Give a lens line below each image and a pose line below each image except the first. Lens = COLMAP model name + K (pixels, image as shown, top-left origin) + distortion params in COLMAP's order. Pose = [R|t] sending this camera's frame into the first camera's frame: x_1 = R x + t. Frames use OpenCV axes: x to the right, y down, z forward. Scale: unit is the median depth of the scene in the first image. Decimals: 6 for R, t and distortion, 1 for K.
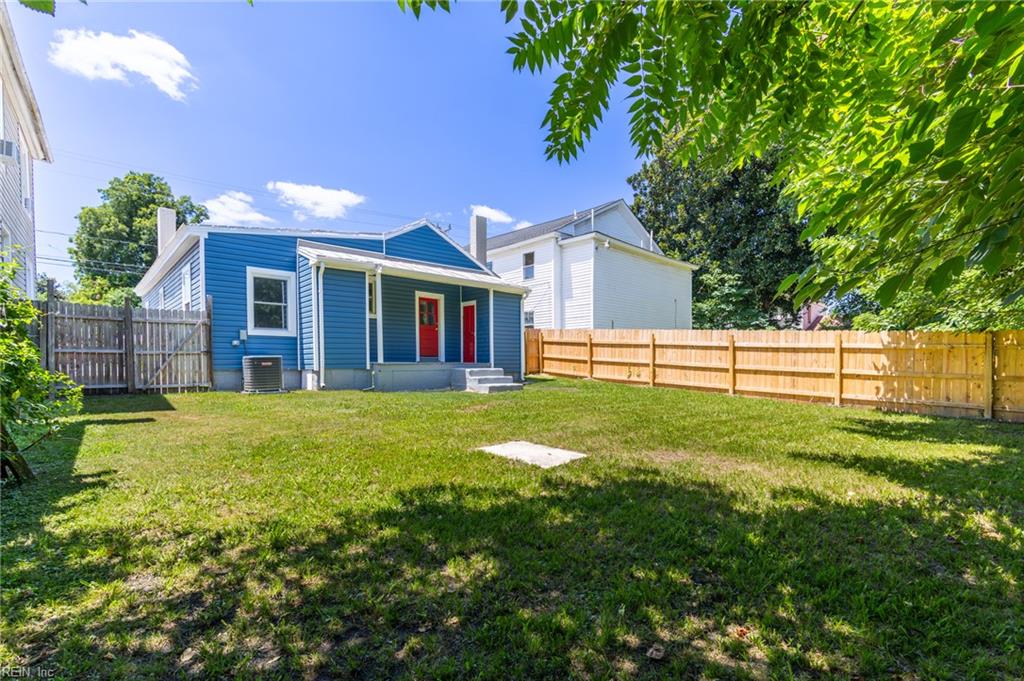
lens RADIAL K [[491.7, 0, 515.2], [0, 491.7, 353.1], [0, 0, 1]] dist [-0.003138, -0.000107]
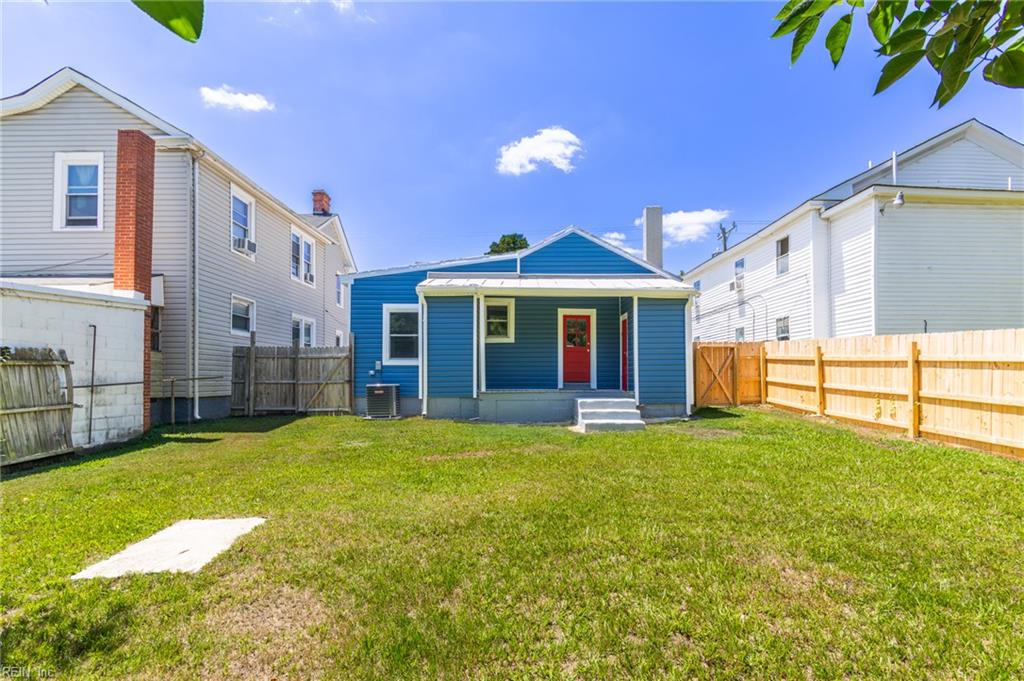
lens RADIAL K [[475.9, 0, 513.0], [0, 475.9, 358.3], [0, 0, 1]] dist [-0.002458, -0.000058]
pose [[0.741762, -0.032872, -0.669857, 0.300189], [0.015259, 0.999367, -0.032145, -0.009984], [0.670489, 0.013623, 0.741794, 0.300287]]
